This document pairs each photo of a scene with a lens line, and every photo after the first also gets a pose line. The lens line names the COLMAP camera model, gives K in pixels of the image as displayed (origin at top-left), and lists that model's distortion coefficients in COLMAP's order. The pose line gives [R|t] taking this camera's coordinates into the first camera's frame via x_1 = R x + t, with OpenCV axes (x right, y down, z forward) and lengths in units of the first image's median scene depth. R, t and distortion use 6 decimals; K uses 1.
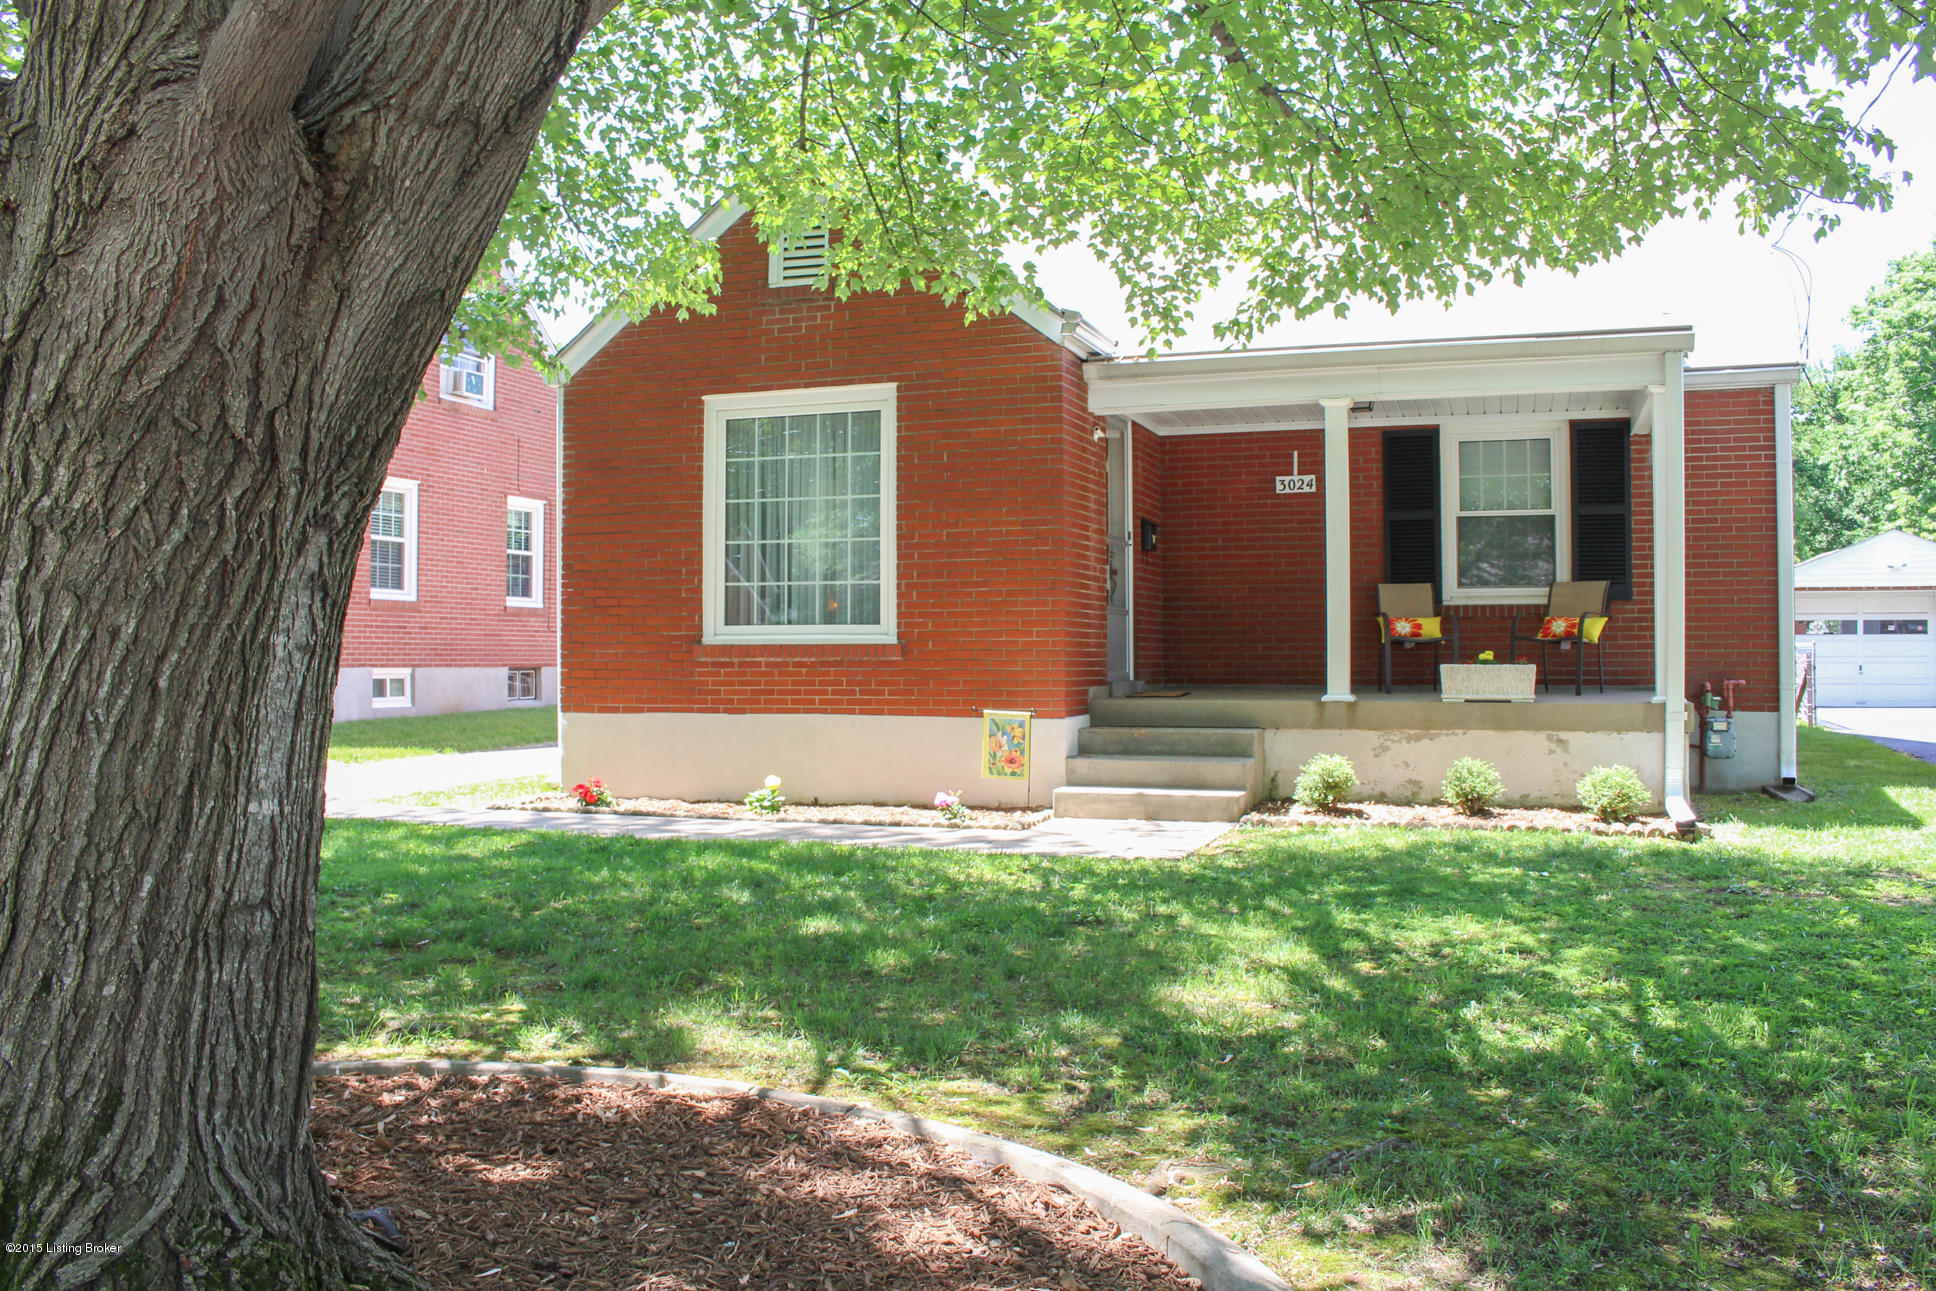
lens RADIAL K [[1604.5, 0, 968.0], [0, 1604.5, 645.5], [0, 0, 1]] dist [-0.158104, 0.136760]
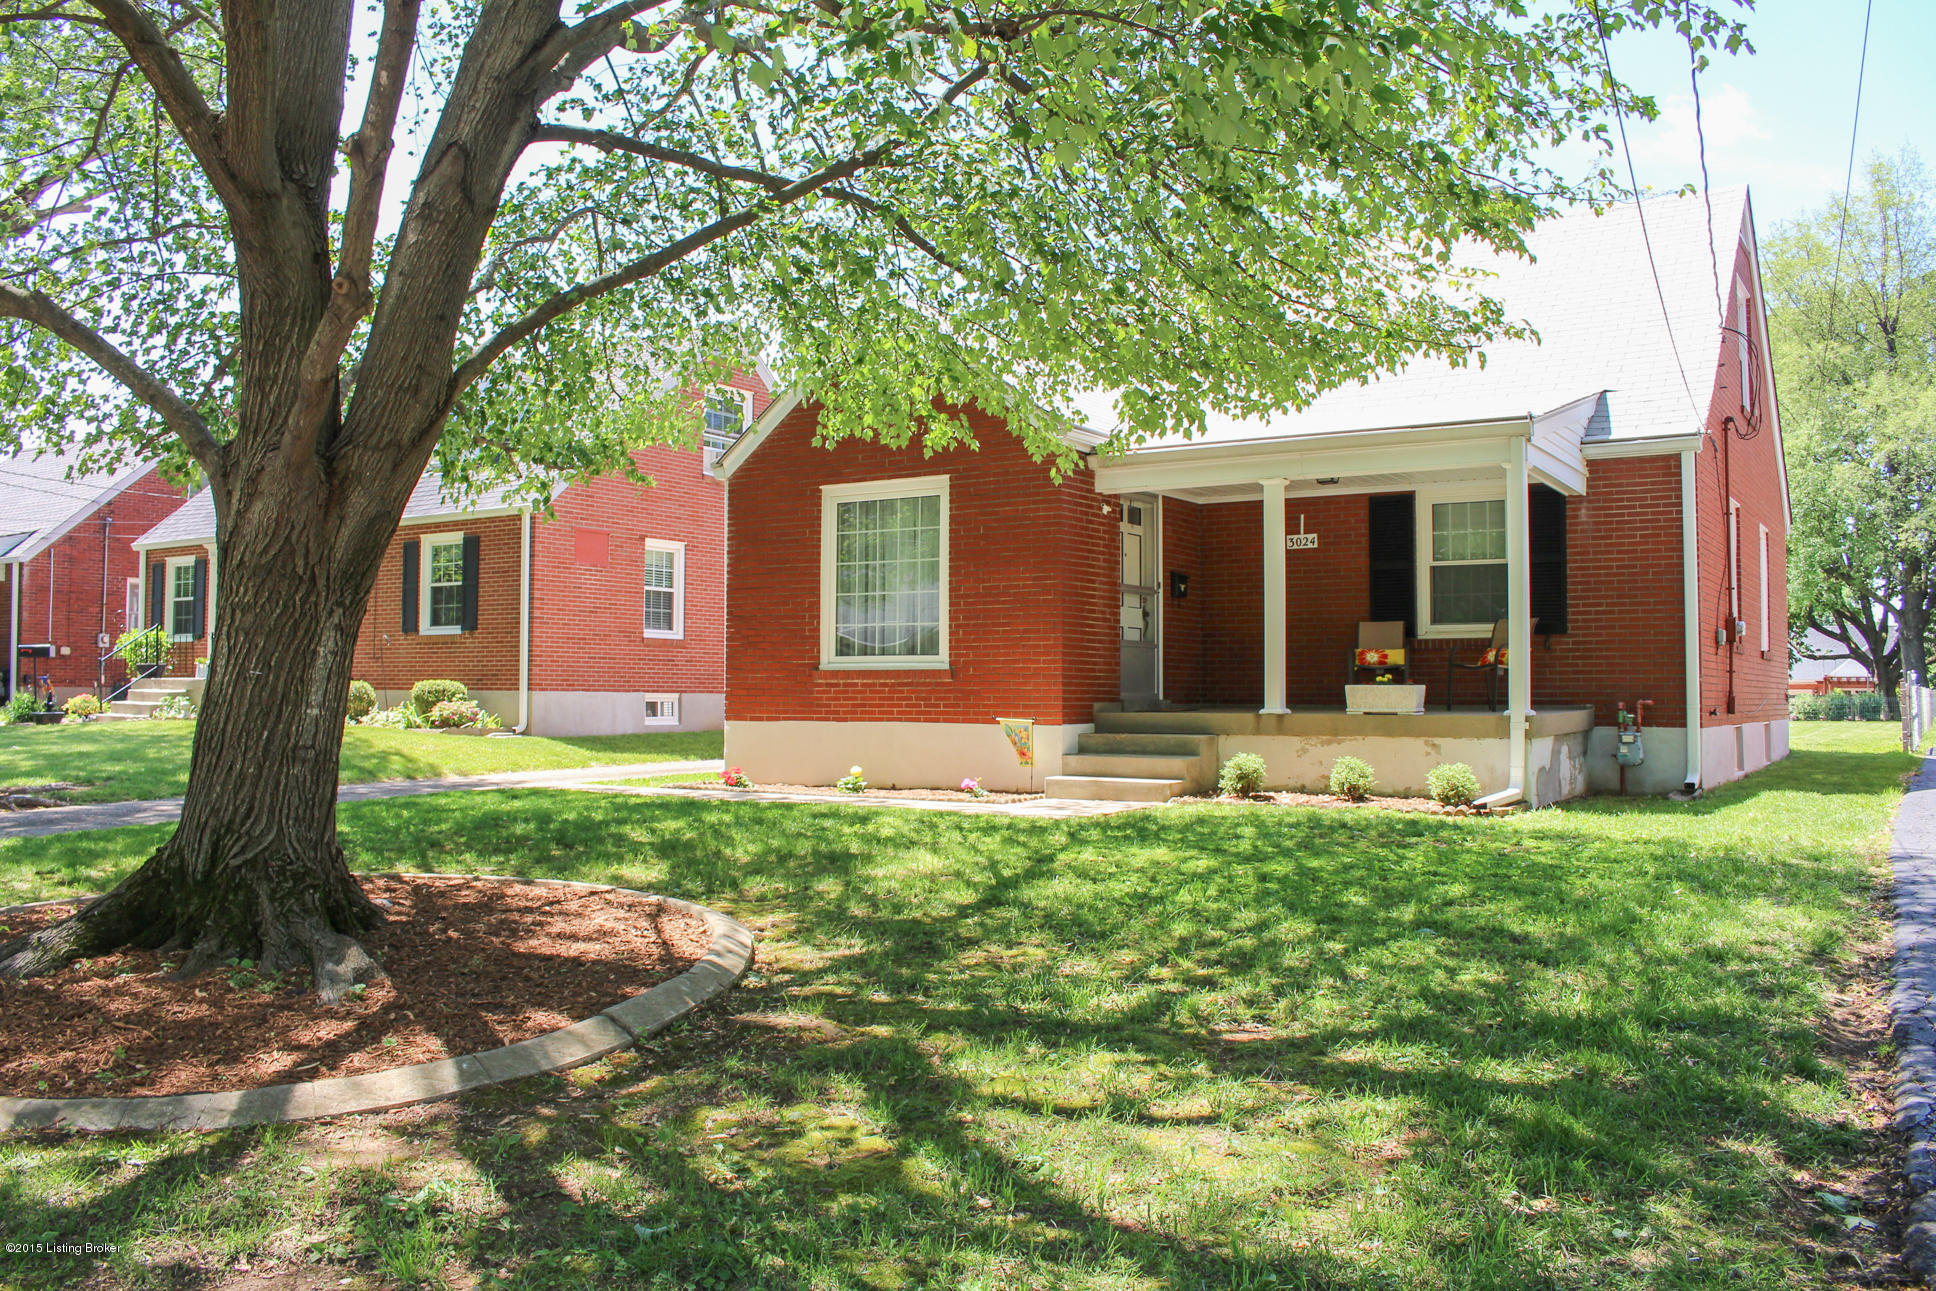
lens RADIAL K [[1604.5, 0, 968.0], [0, 1604.5, 645.5], [0, 0, 1]] dist [-0.158104, 0.136760]
pose [[0.973284, -0.002482, -0.229590, 0.275476], [-0.003194, 0.999699, -0.024345, 0.011464], [0.229581, 0.024428, 0.972983, -0.297705]]
